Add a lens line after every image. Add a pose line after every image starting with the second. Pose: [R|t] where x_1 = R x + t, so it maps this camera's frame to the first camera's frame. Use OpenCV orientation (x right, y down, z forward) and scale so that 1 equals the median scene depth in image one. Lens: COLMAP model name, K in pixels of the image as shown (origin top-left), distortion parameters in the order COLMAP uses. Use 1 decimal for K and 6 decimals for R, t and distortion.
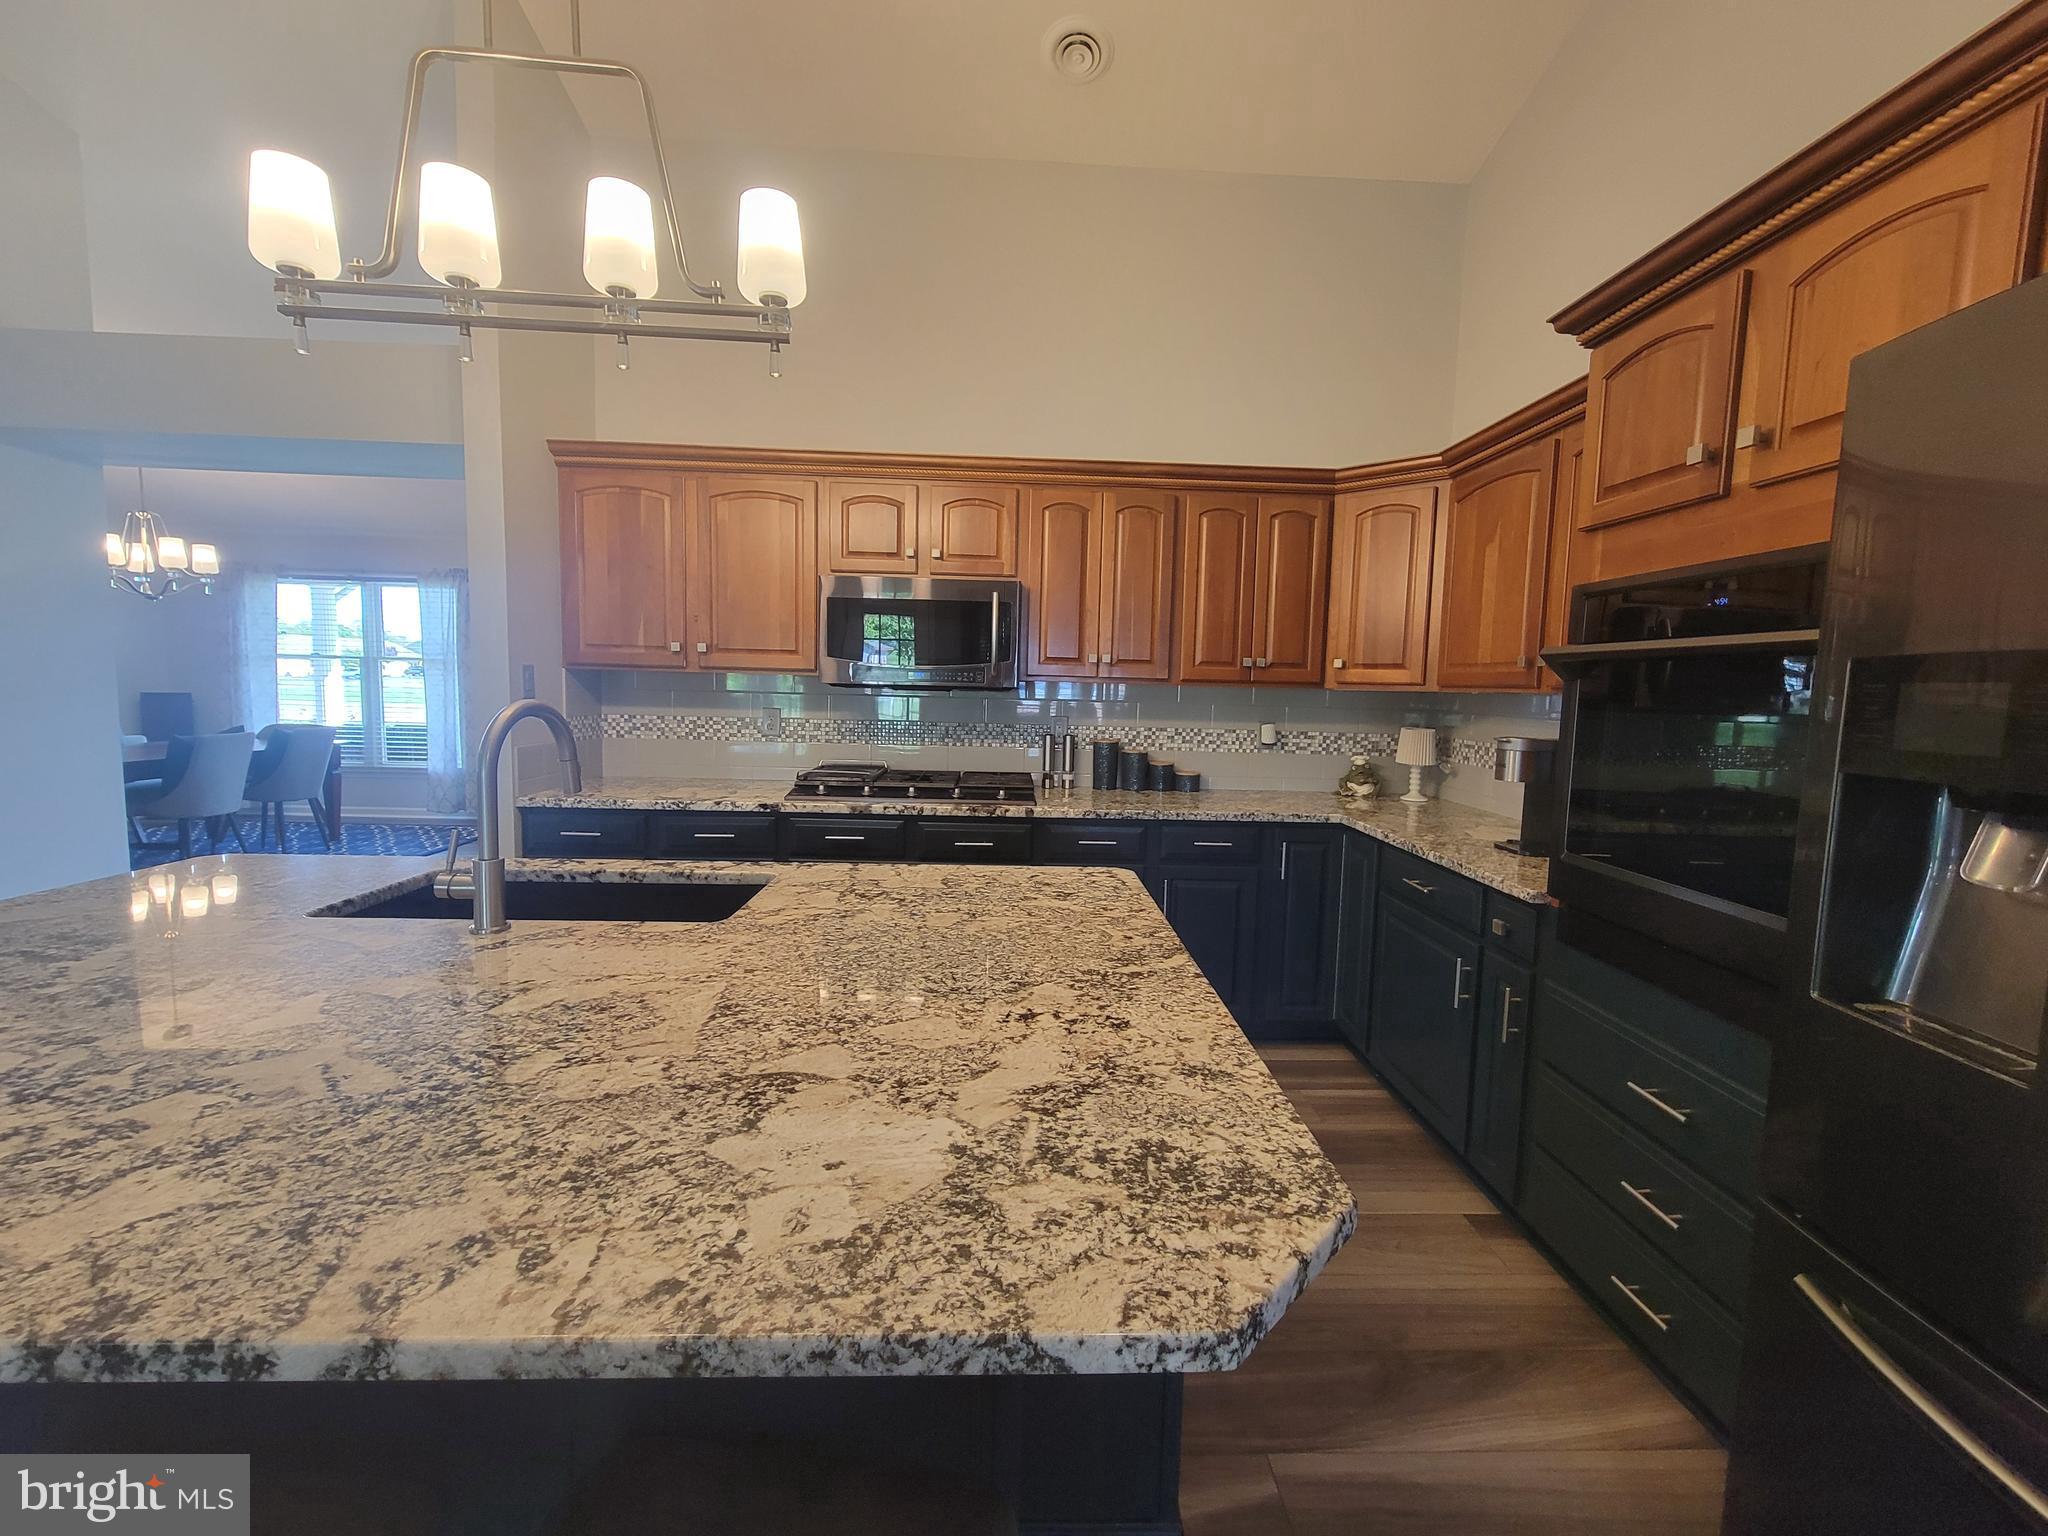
lens RADIAL K [[837.3, 0, 1037.4], [0, 837.3, 754.9], [0, 0, 1]] dist [-0.001108, 0.000160]
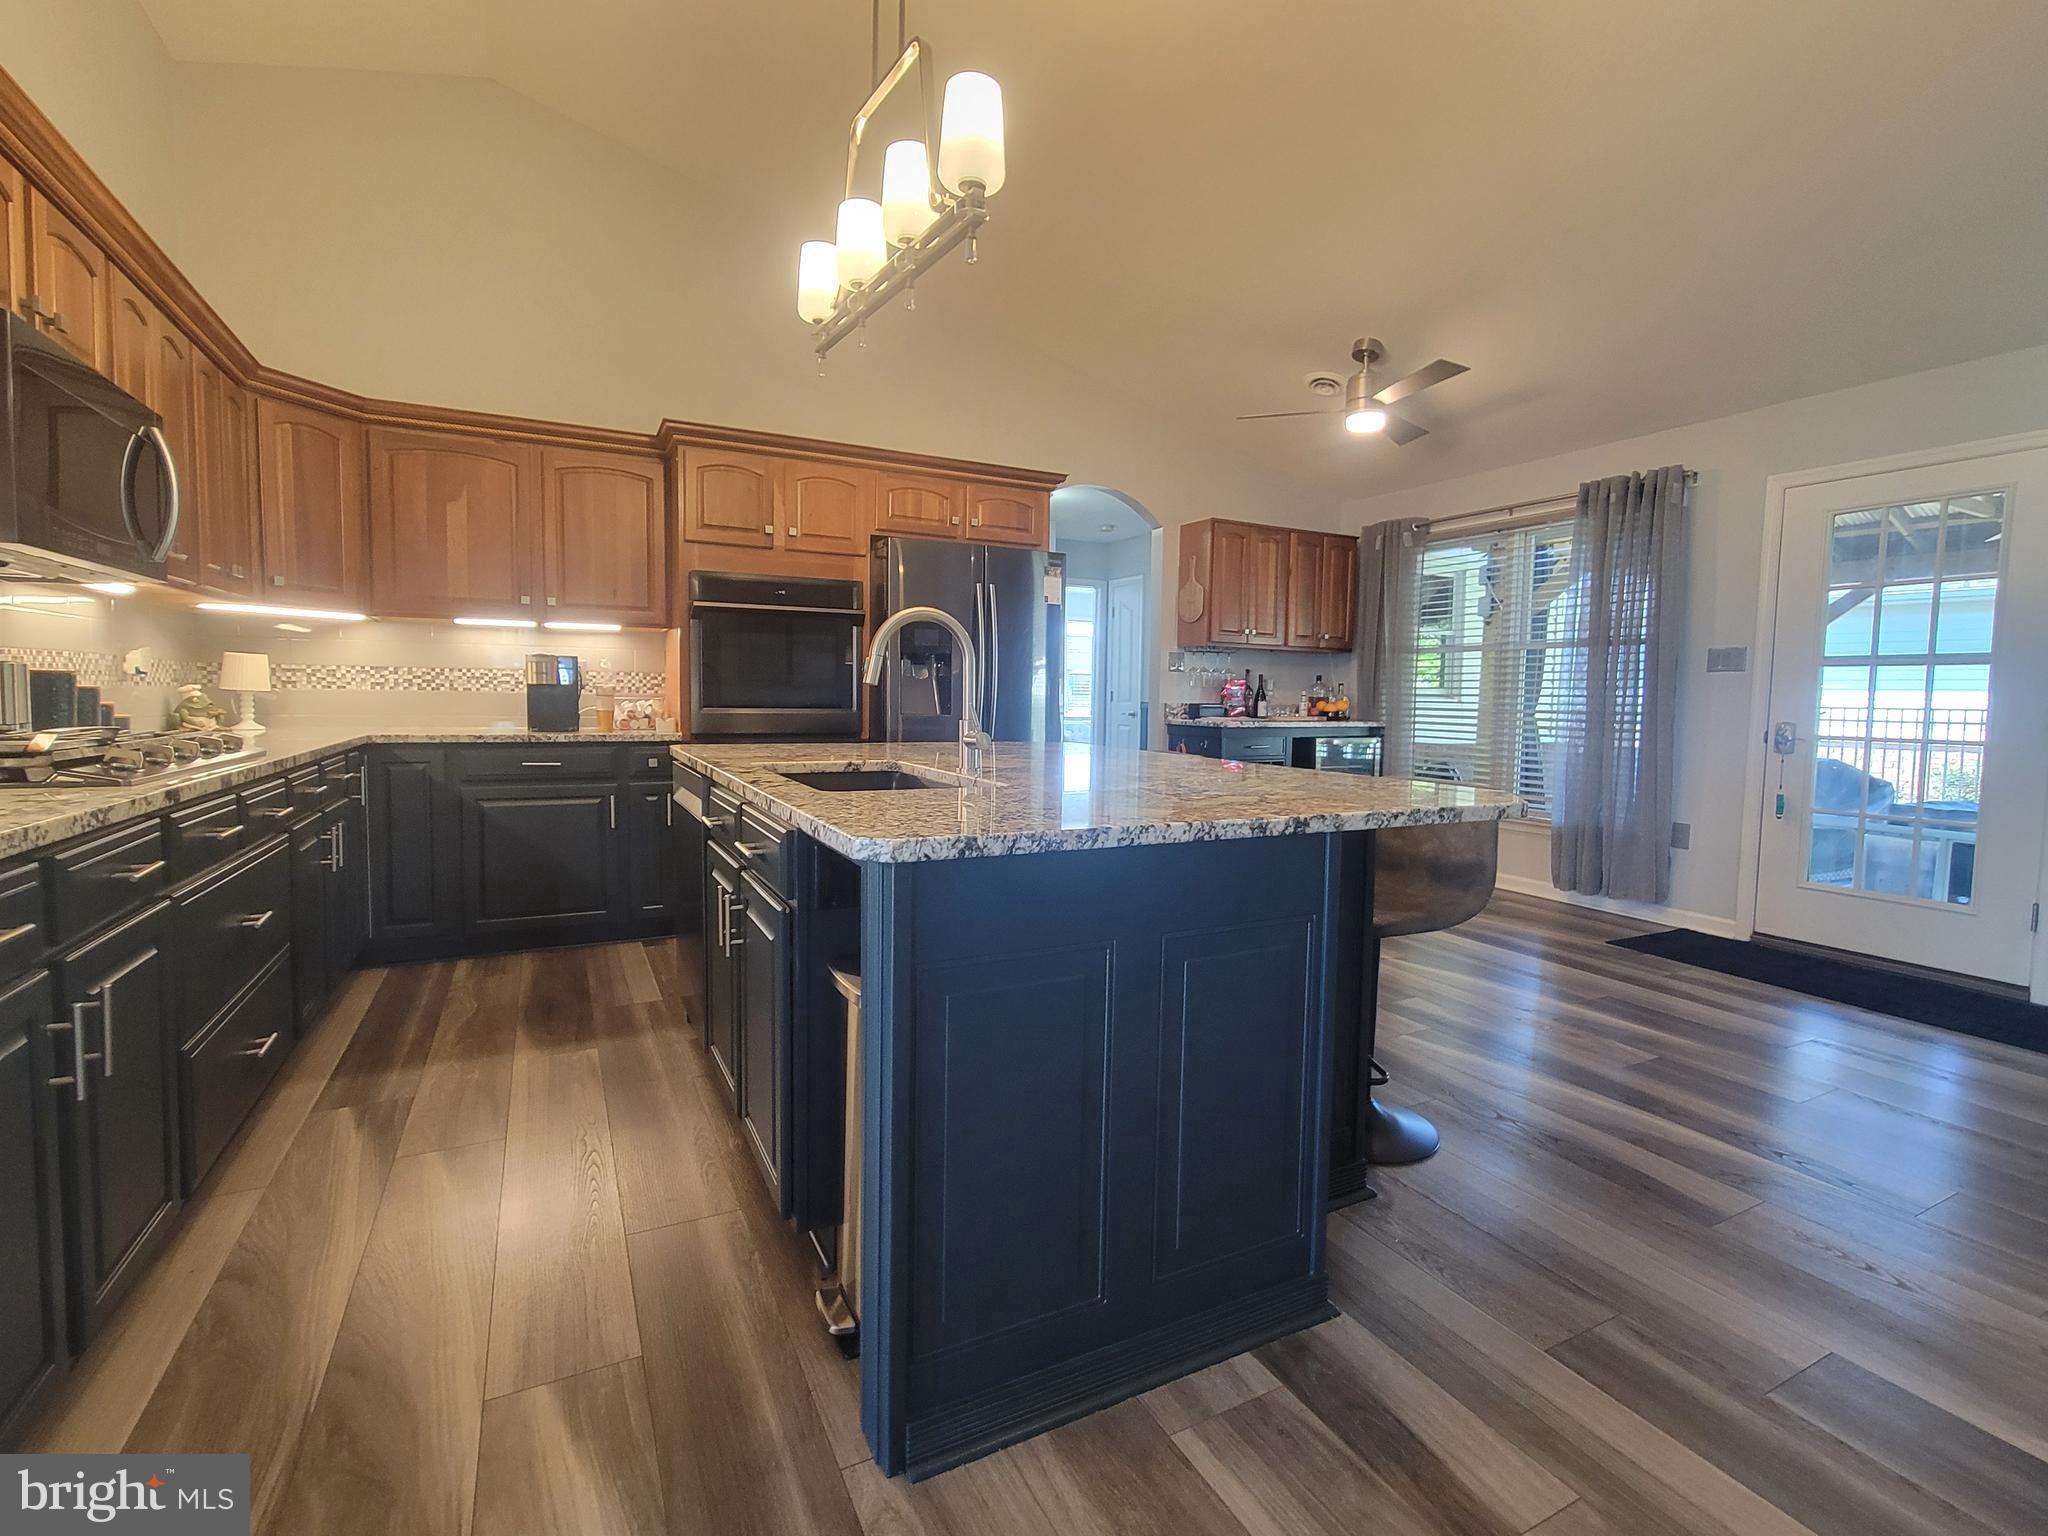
lens RADIAL K [[935.1, 0, 1040.1], [0, 935.1, 755.3], [0, 0, 1]] dist [-0.002428, 0.000244]
pose [[-0.427733, -0.092818, 0.899127, -1.083324], [0.050369, 0.990721, 0.126235, -0.006360], [-0.902501, 0.099283, -0.419088, 0.789524]]
